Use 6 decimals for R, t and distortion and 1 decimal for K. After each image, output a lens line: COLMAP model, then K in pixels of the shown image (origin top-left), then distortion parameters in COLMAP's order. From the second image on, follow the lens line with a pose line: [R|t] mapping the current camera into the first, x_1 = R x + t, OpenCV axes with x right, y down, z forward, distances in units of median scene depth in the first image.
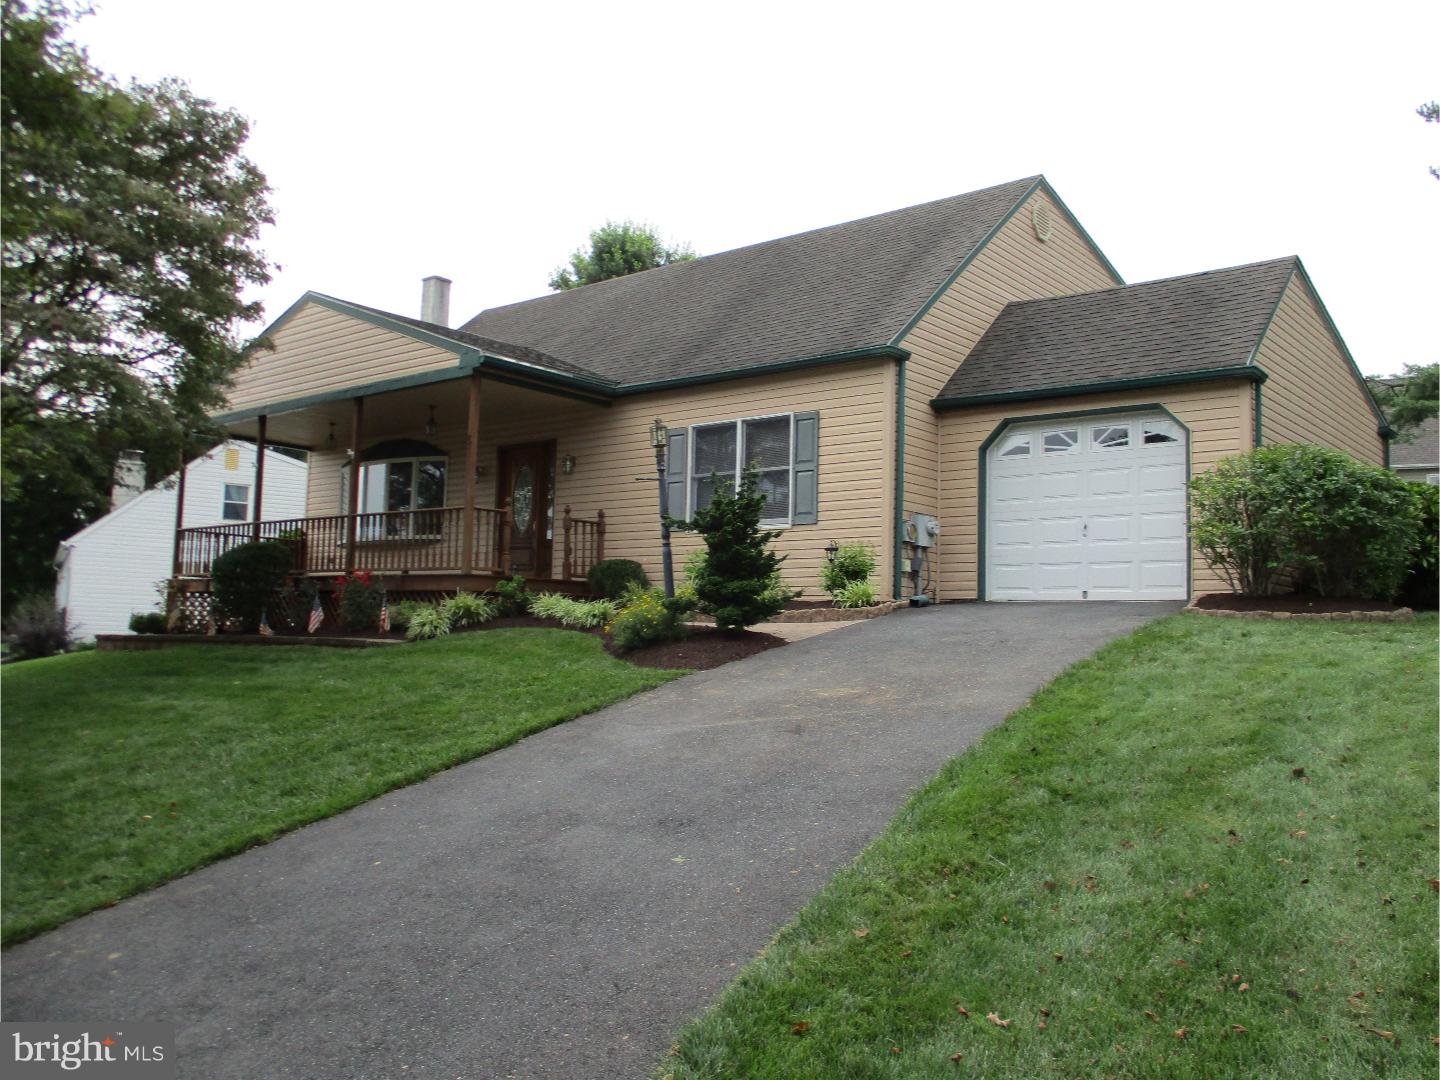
lens RADIAL K [[1192.2, 0, 721.0], [0, 1192.2, 540.4], [0, 0, 1]] dist [-0.022869, 0.007908]
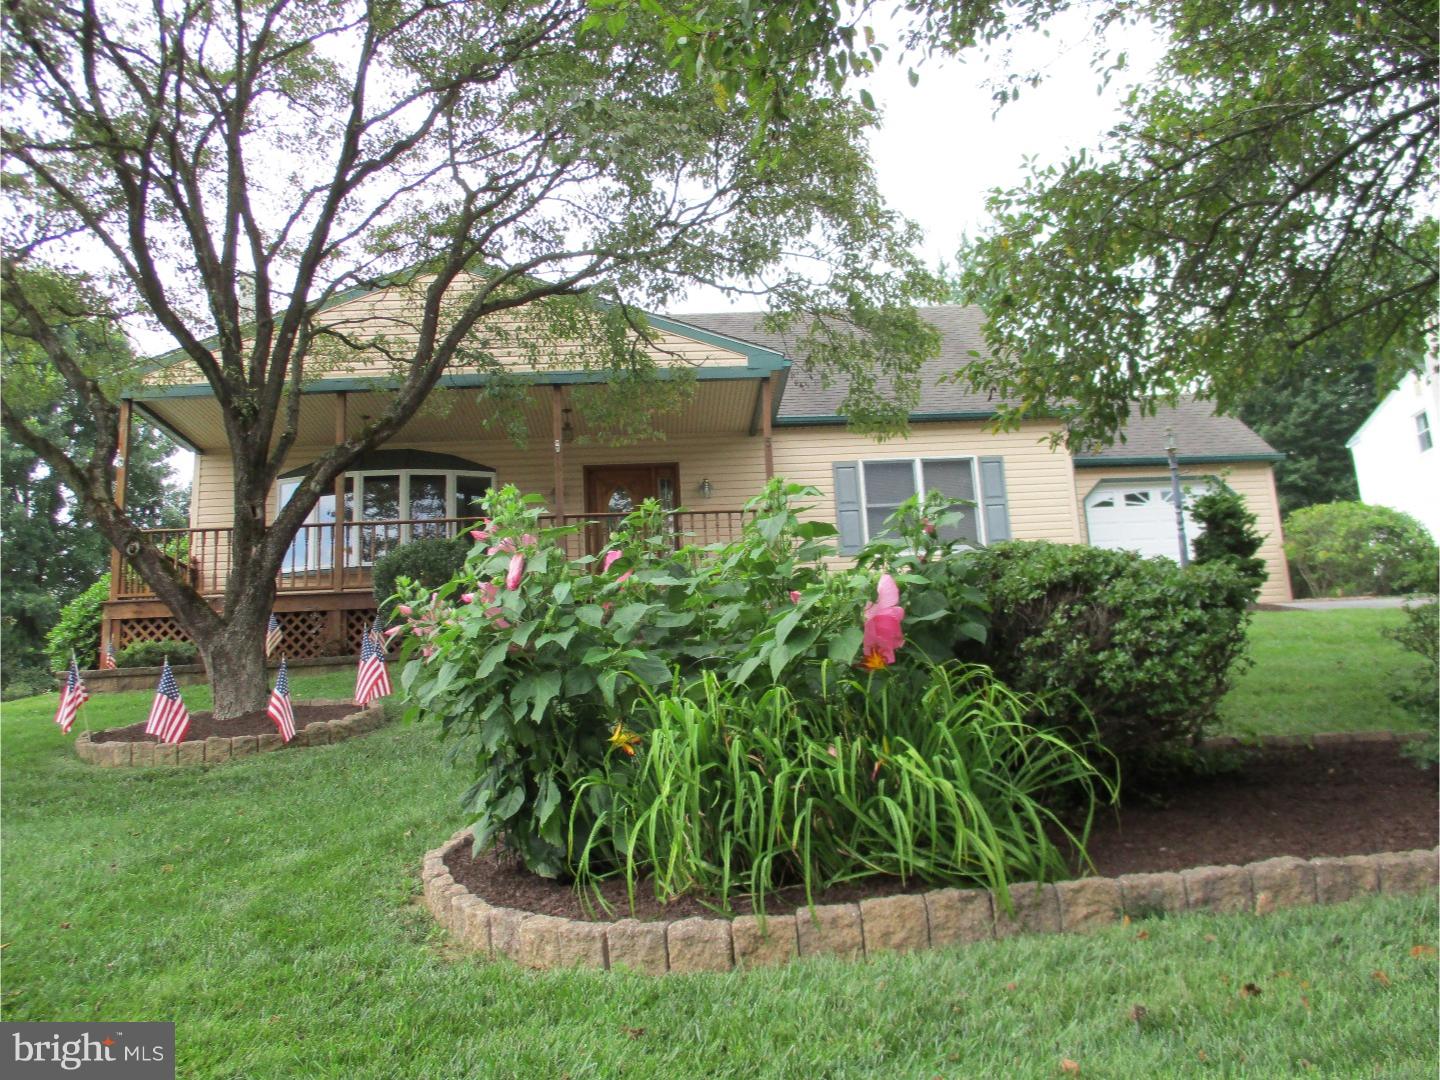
lens RADIAL K [[1192.2, 0, 718.8], [0, 1192.2, 539.3], [0, 0, 1]] dist [-0.022869, 0.007908]
pose [[0.720447, 0.076614, 0.689265, -0.923537], [0.018339, 0.991427, -0.129369, 0.120827], [-0.693267, 0.105844, 0.712866, 0.354454]]
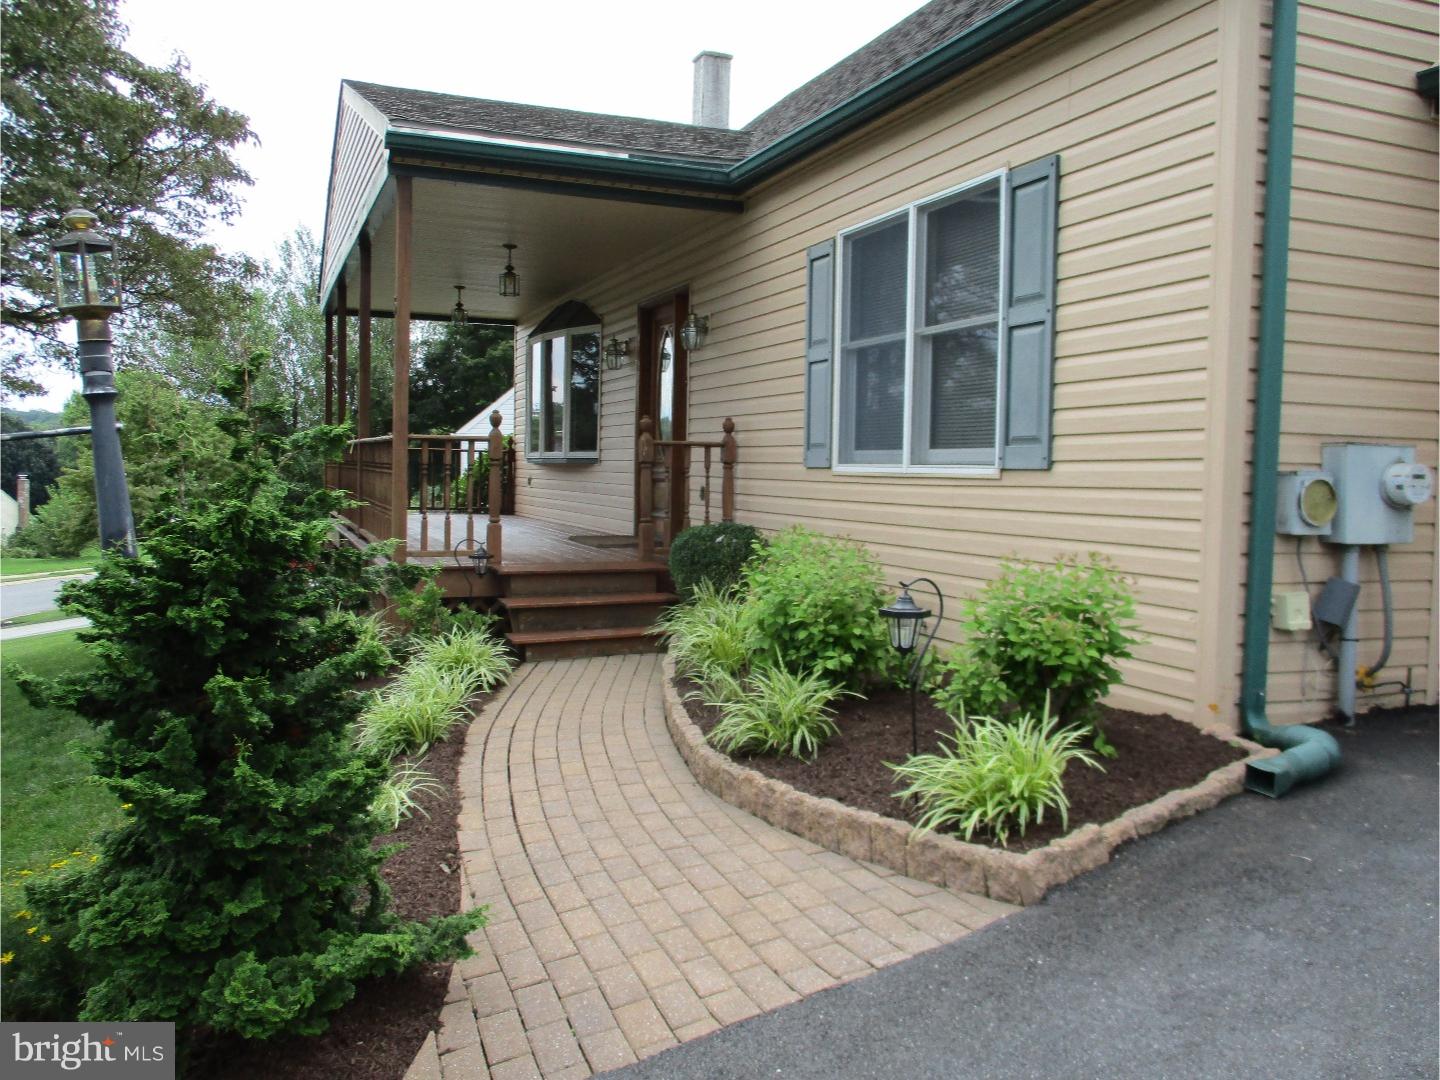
lens RADIAL K [[1192.2, 0, 717.8], [0, 1192.2, 536.5], [0, 0, 1]] dist [-0.022869, 0.007908]
pose [[0.878562, 0.016599, -0.477340, 0.162441], [0.044479, 0.992210, 0.116369, -0.039901], [0.475553, -0.123469, 0.870979, 0.618111]]
